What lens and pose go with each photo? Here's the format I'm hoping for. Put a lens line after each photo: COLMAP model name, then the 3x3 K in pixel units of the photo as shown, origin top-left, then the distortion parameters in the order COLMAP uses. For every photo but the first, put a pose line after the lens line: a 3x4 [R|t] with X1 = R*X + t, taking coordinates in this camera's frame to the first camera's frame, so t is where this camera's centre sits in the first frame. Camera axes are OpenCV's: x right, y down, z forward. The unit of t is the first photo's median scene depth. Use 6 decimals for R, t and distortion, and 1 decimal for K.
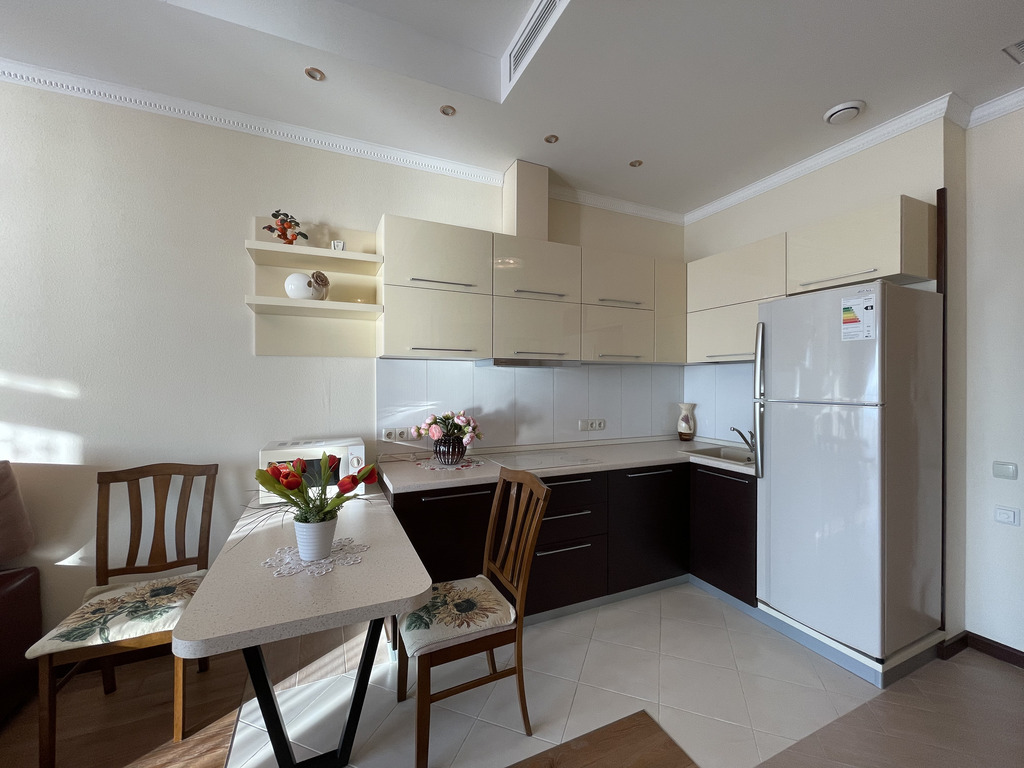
lens RADIAL K [[412.4, 0, 508.7], [0, 412.4, 383.3], [0, 0, 1]] dist [-0.003362, 0.000390]
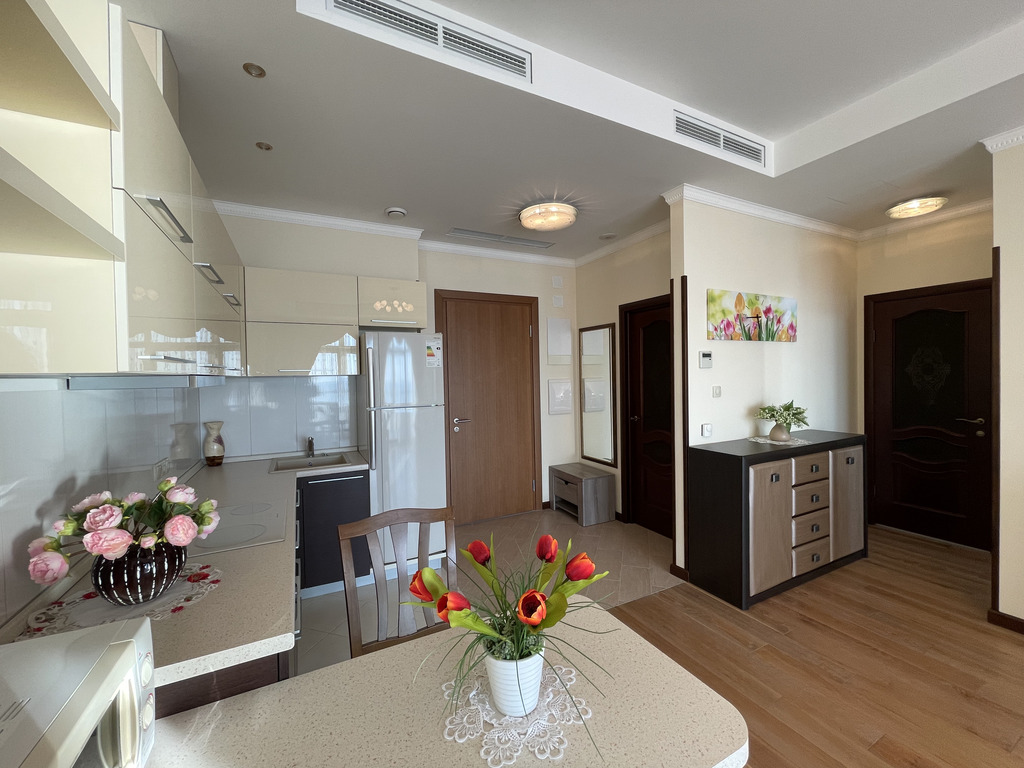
lens RADIAL K [[412.4, 0, 507.3], [0, 412.4, 381.9], [0, 0, 1]] dist [-0.003362, 0.000390]
pose [[-0.054369, -0.019244, 0.998335, -0.672173], [0.022447, 0.999538, 0.020490, -0.057346], [-0.998269, 0.023524, -0.053912, 0.633272]]
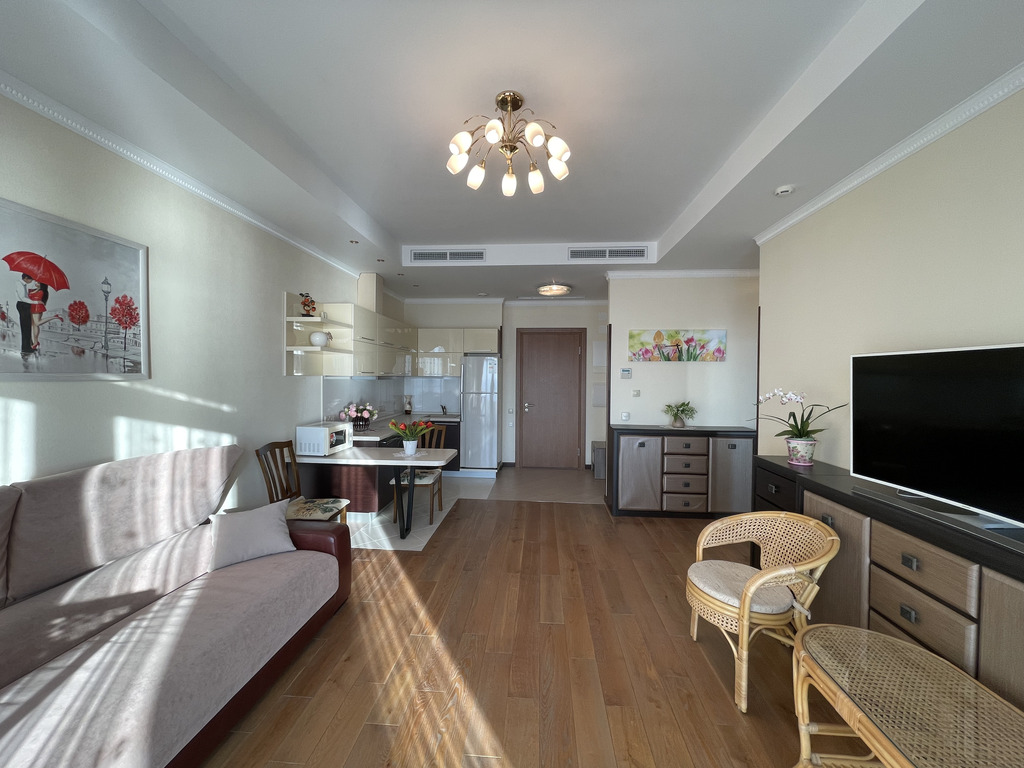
lens RADIAL K [[412.4, 0, 507.7], [0, 412.4, 378.1], [0, 0, 1]] dist [-0.003362, 0.000390]
pose [[0.486125, -0.002161, 0.873886, -1.570226], [-0.005295, 0.999971, 0.005419, -0.070190], [-0.873873, -0.007261, 0.486100, -0.560630]]
